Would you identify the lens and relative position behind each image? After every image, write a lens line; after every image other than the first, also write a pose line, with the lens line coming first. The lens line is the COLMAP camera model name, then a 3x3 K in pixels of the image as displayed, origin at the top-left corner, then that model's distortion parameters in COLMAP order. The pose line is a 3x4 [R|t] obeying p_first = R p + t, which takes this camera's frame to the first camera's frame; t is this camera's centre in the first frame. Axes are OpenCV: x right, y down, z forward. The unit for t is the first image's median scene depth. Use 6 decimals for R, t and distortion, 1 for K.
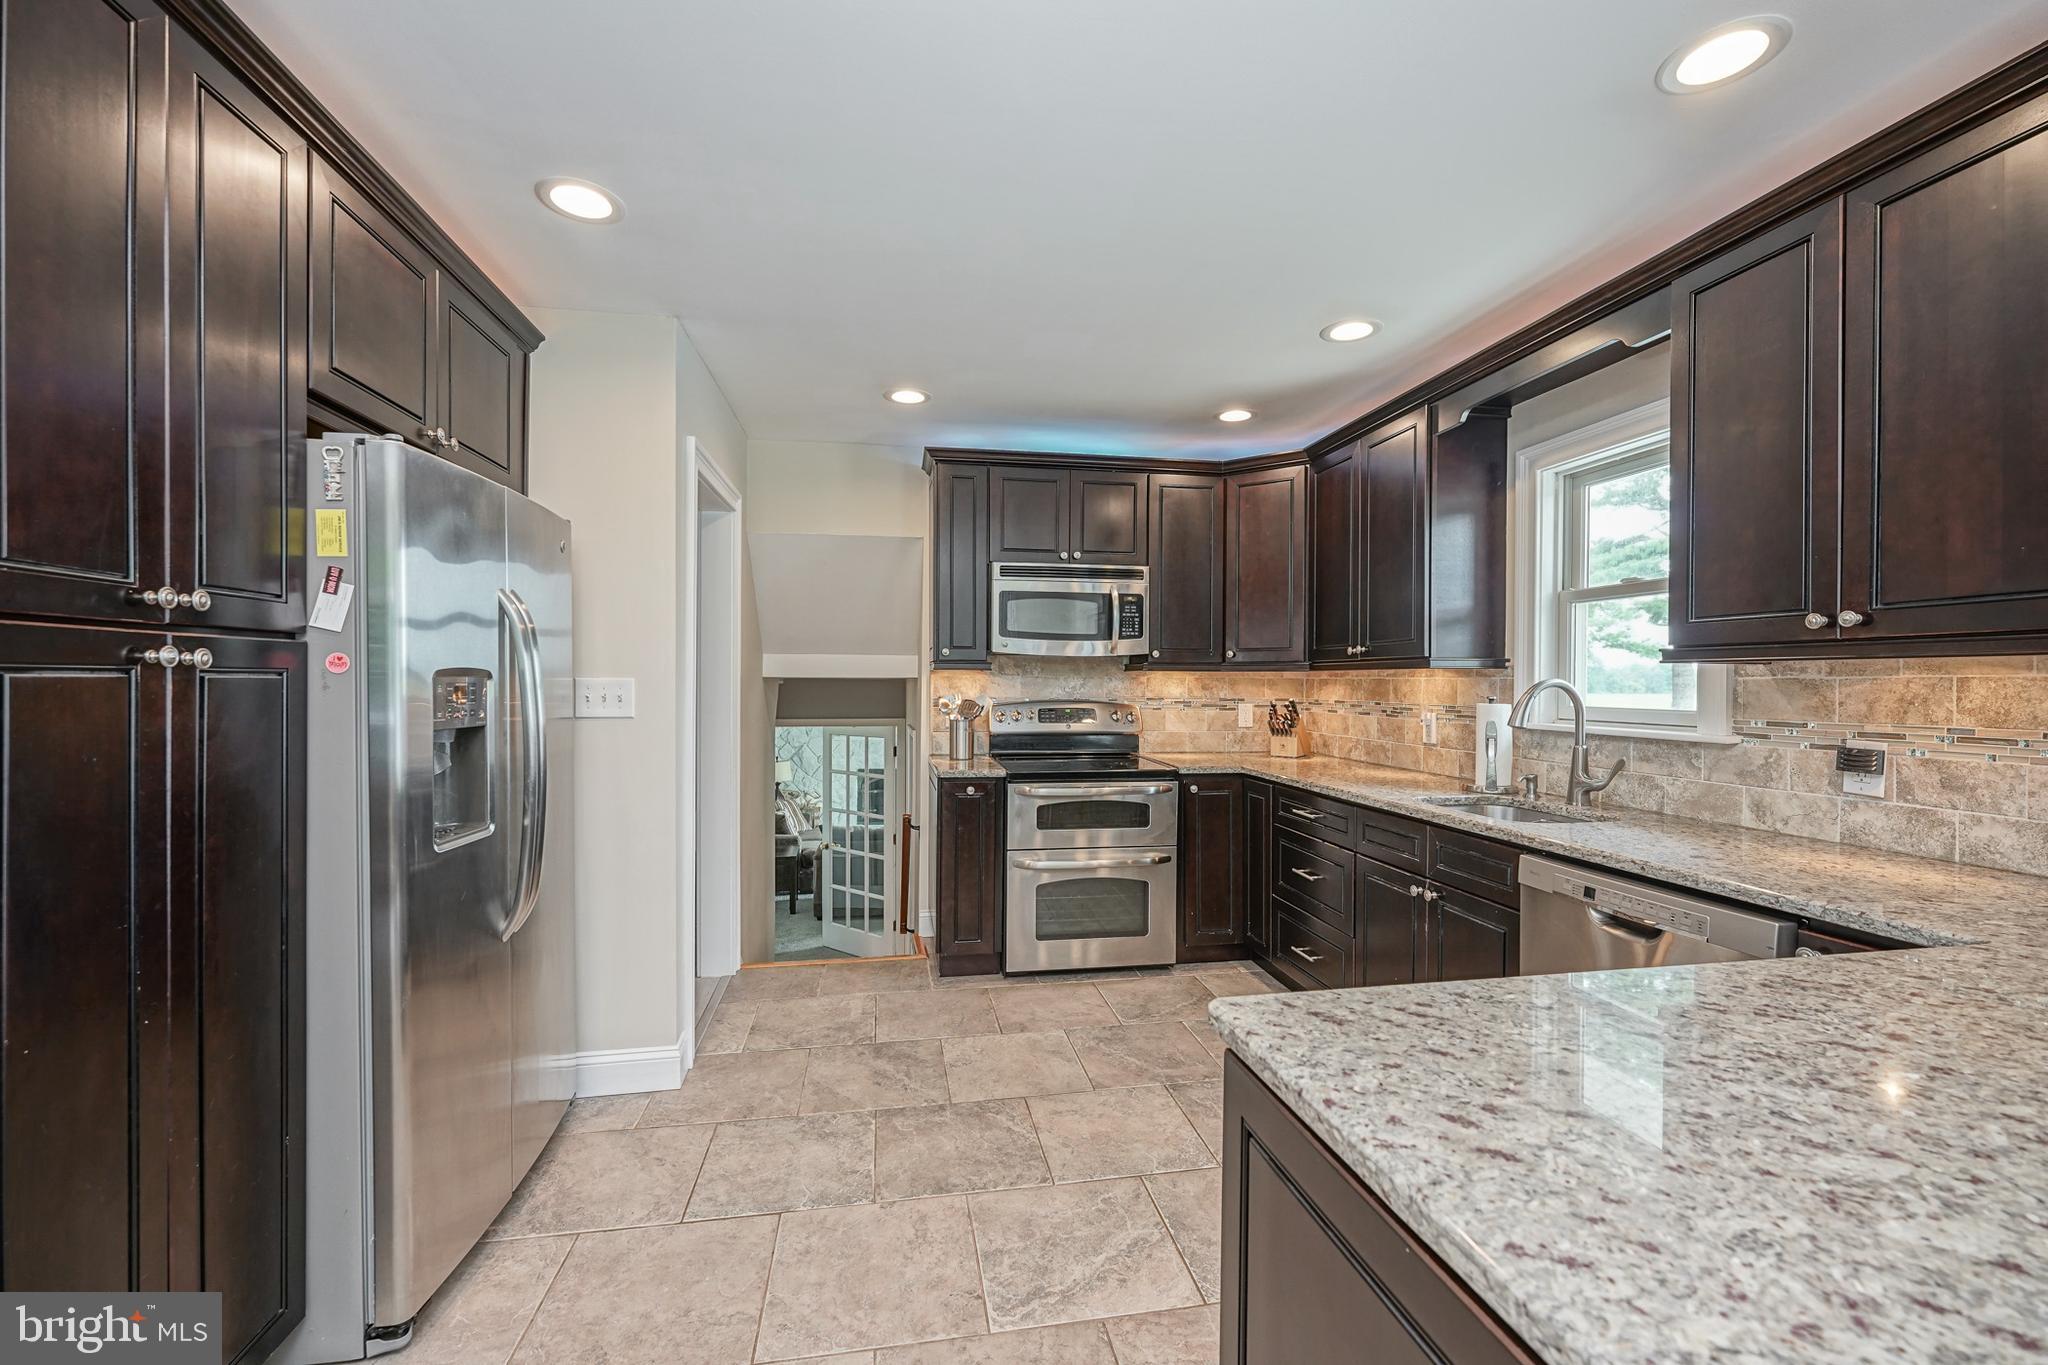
lens RADIAL K [[830.5, 0, 1022.3], [0, 830.5, 690.3], [0, 0, 1]] dist [-0.000550, 0.000105]
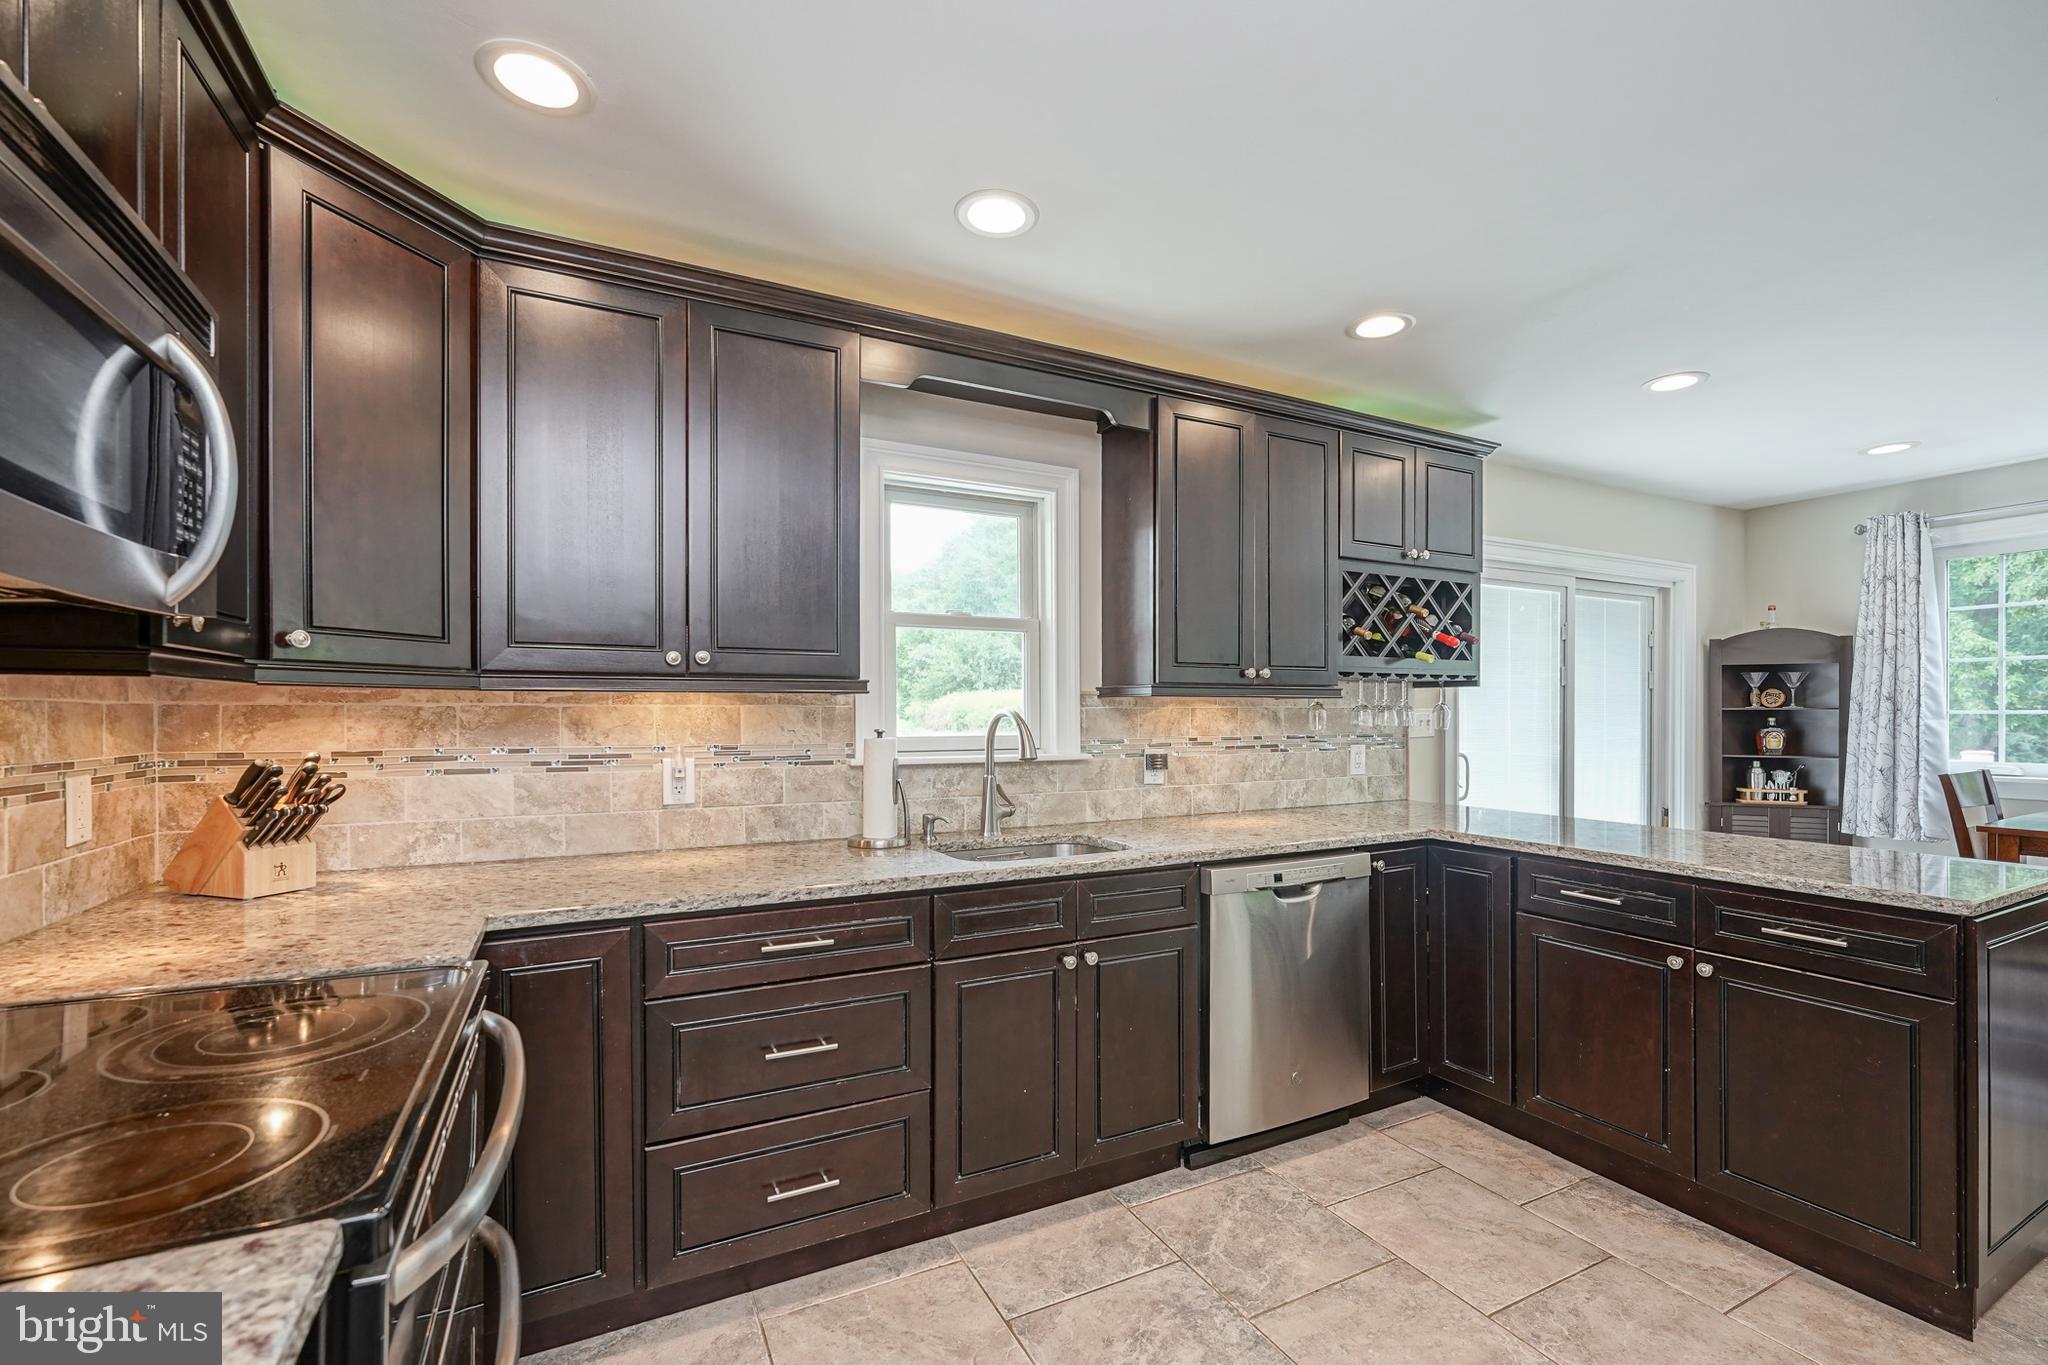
lens RADIAL K [[830.5, 0, 1007.4], [0, 830.5, 715.0], [0, 0, 1]] dist [-0.000550, 0.000105]
pose [[-0.274252, -0.008406, 0.961621, -0.275422], [0.009708, 0.999887, 0.011509, -0.015607], [-0.961609, 0.012492, -0.274139, 1.163442]]
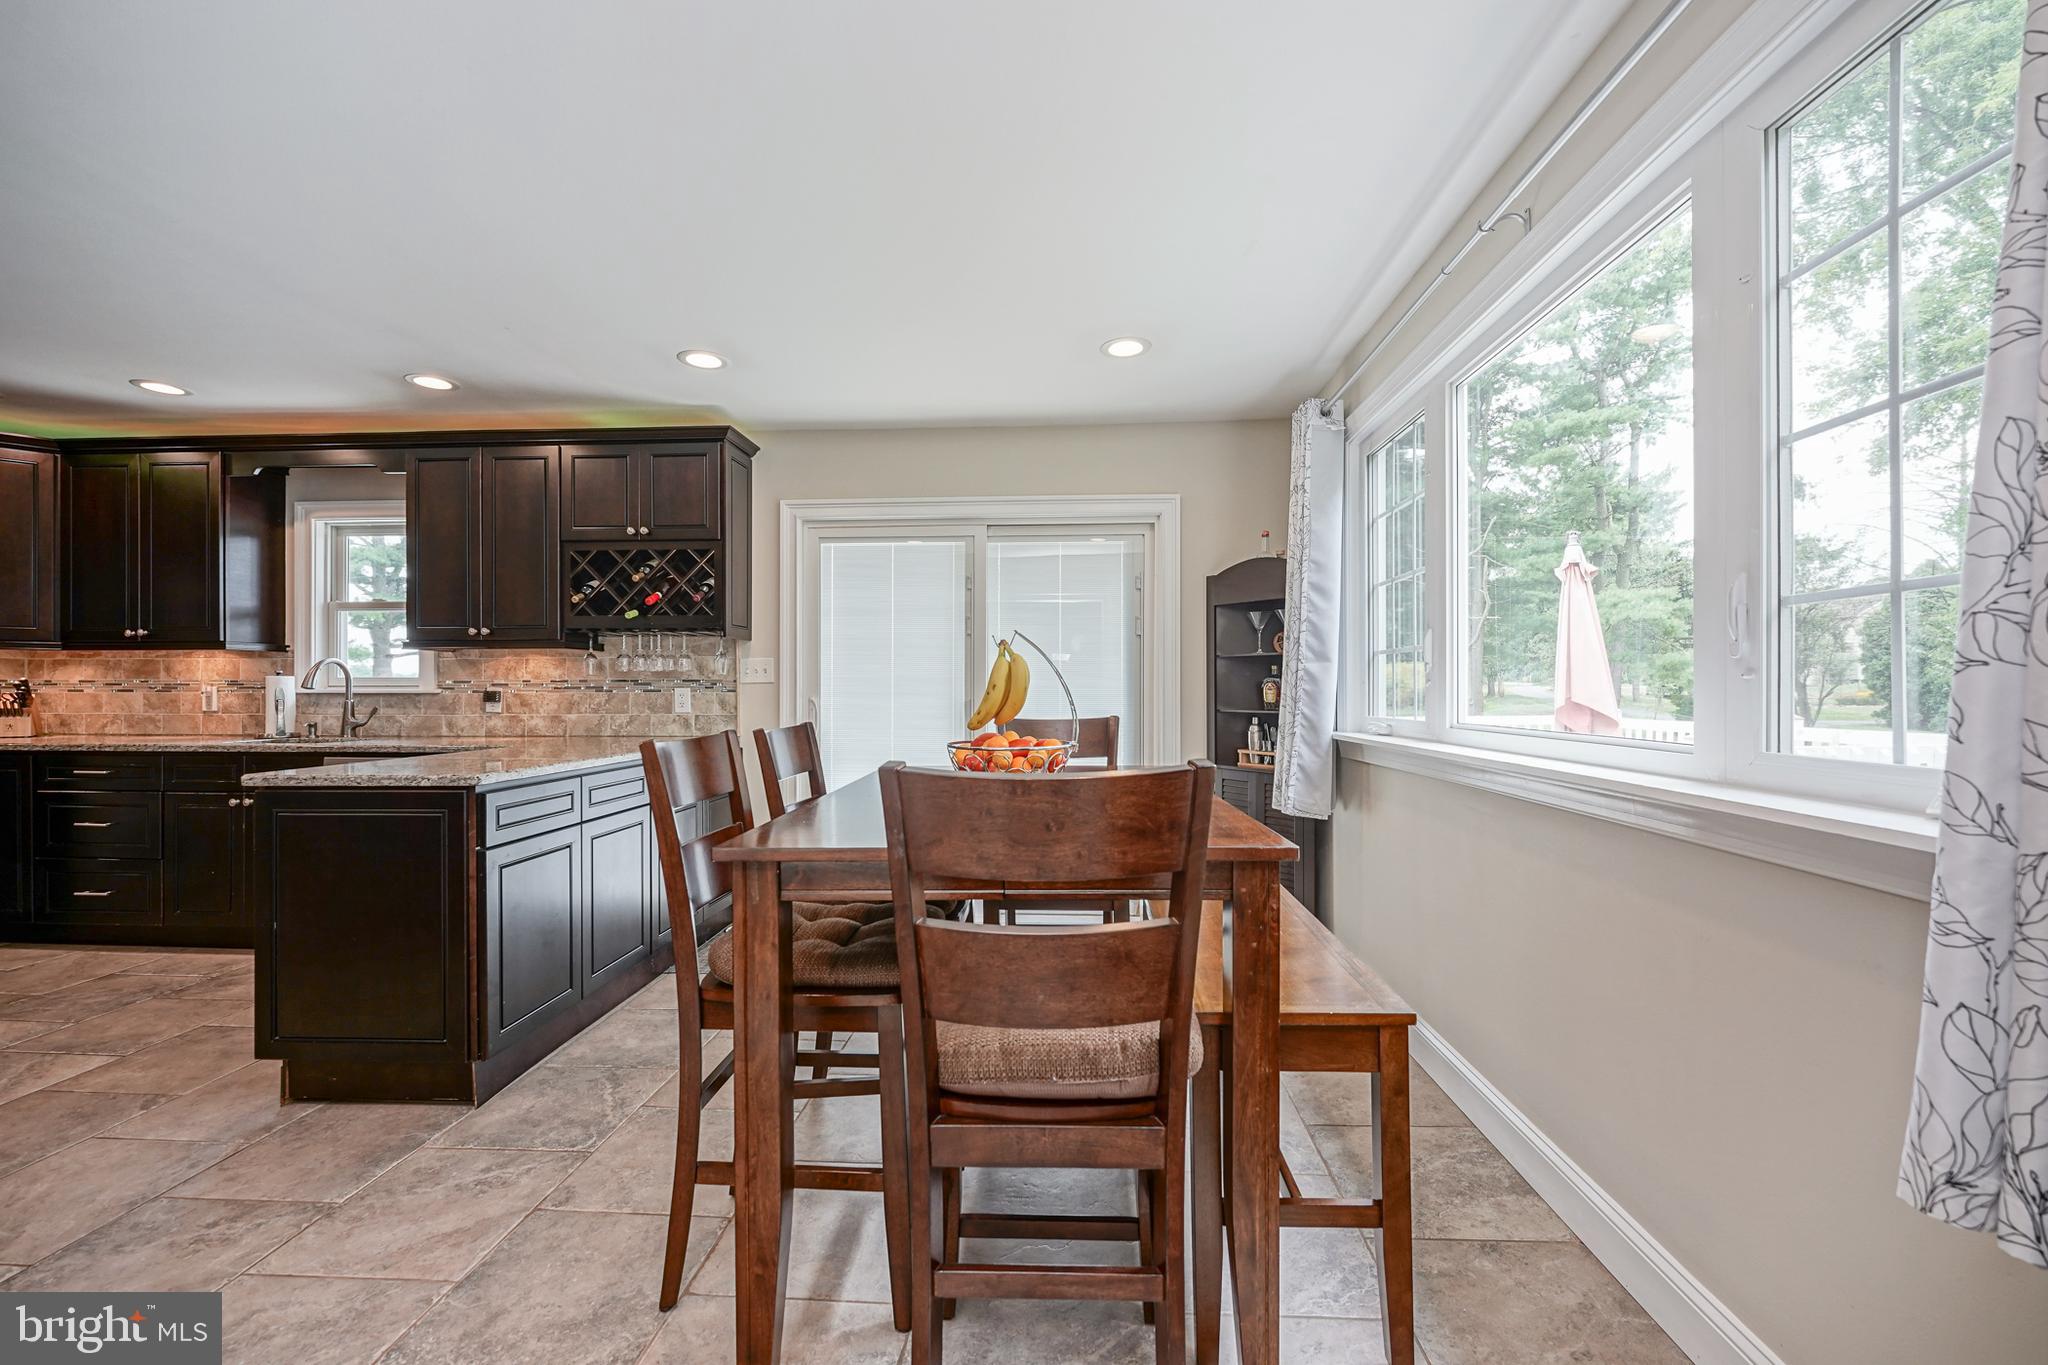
lens RADIAL K [[830.5, 0, 1023.8], [0, 830.5, 684.3], [0, 0, 1]] dist [-0.000550, 0.000105]
pose [[0.239580, -0.001261, 0.970876, -0.532564], [0.011537, 0.999932, -0.001548, 0.049600], [-0.970808, 0.011572, 0.239578, -0.604875]]
